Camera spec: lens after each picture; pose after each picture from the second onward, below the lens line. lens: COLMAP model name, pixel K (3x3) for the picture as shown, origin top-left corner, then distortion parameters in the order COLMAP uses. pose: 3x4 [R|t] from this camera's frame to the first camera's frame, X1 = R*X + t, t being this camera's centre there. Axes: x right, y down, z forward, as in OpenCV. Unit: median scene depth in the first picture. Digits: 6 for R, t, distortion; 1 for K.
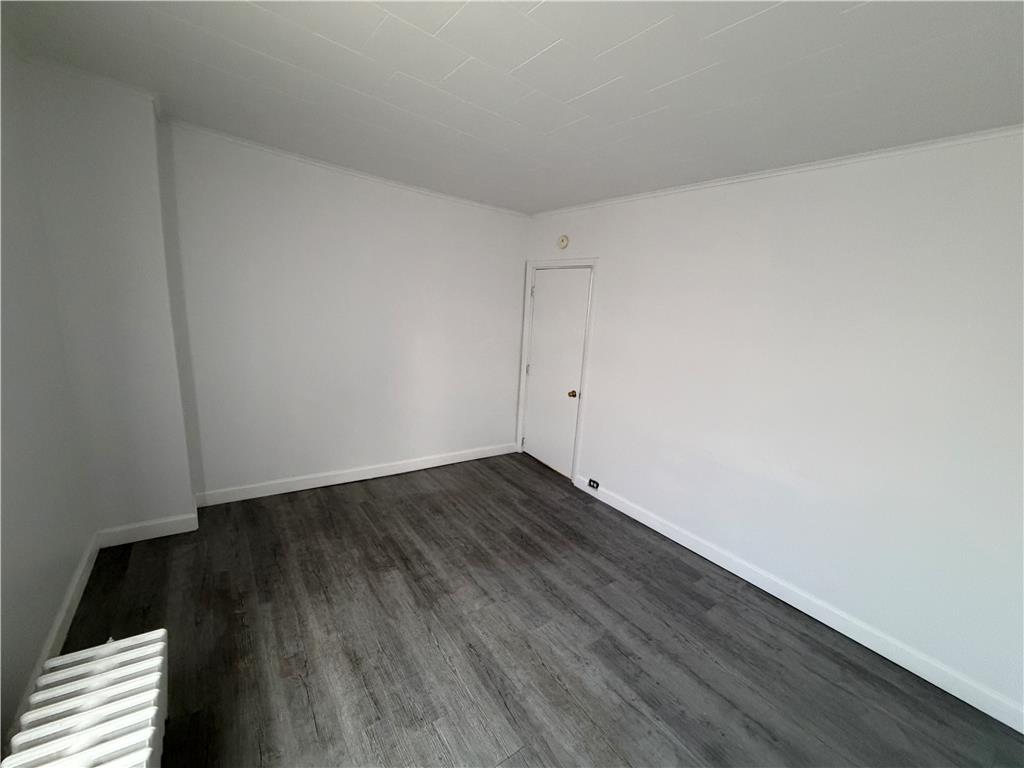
lens RADIAL K [[406.9, 0, 508.0], [0, 406.9, 386.0], [0, 0, 1]] dist [0.000656, 0.000080]
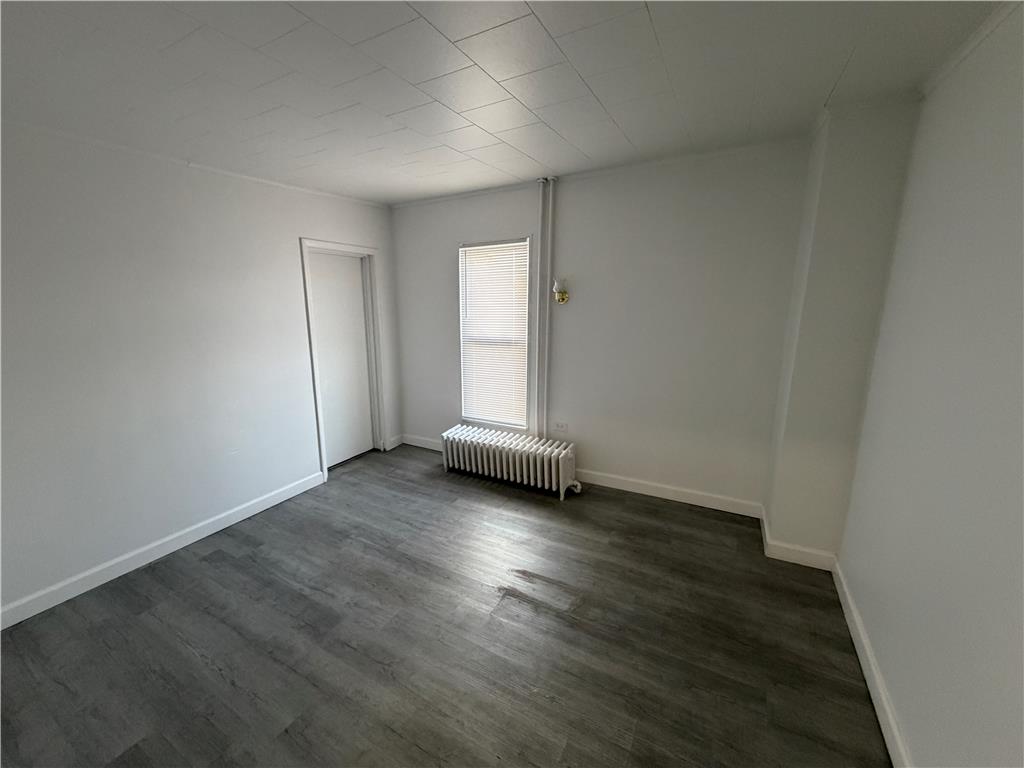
lens RADIAL K [[406.9, 0, 508.0], [0, 406.9, 386.0], [0, 0, 1]] dist [0.000656, 0.000080]
pose [[-0.906175, 0.024545, -0.422190, 0.216778], [-0.138051, 0.926457, 0.350170, -0.311428], [0.399736, 0.375599, -0.836144, 1.622640]]
